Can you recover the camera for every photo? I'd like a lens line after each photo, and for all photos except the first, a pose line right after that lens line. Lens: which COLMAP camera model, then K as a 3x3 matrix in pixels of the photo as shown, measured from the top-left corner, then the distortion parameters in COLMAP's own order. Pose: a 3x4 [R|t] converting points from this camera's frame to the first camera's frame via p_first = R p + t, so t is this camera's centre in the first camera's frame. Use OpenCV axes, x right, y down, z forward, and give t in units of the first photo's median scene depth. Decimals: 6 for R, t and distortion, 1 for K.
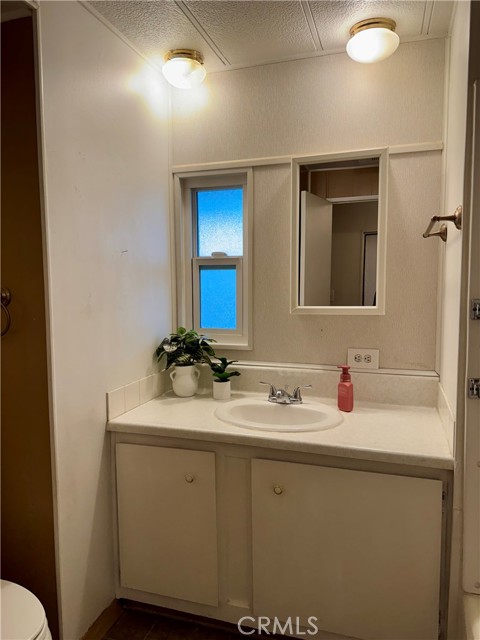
lens RADIAL K [[451.2, 0, 236.9], [0, 451.2, 321.1], [0, 0, 1]] dist [0.108573, -0.149169]
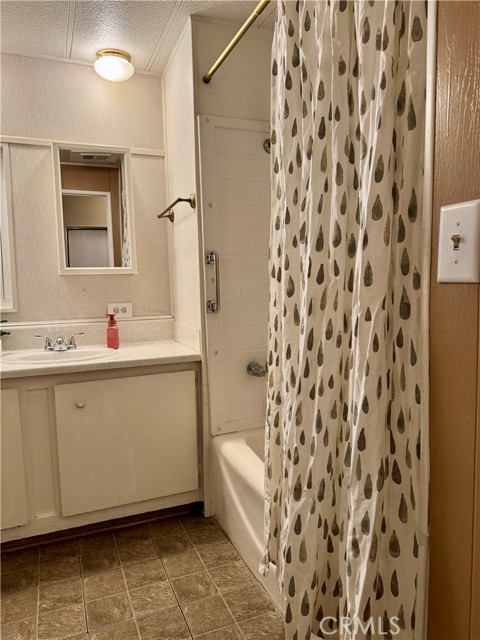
lens RADIAL K [[451.2, 0, 236.9], [0, 451.2, 321.1], [0, 0, 1]] dist [0.108573, -0.149169]
pose [[0.770345, -0.062238, 0.634582, -0.287354], [0.073660, 0.997248, 0.008388, 0.128154], [-0.633358, 0.040282, 0.772810, -0.198677]]
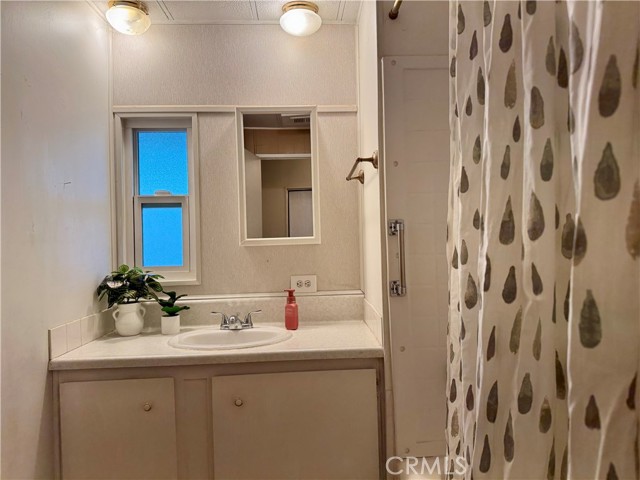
lens RADIAL K [[451.2, 0, 321.9], [0, 451.2, 238.0], [0, 0, 1]] dist [0.108573, -0.149169]
pose [[0.935240, -0.014000, 0.353739, -0.081251], [0.048777, 0.994784, -0.089591, 0.072625], [-0.350639, 0.101043, 0.931044, -0.085394]]
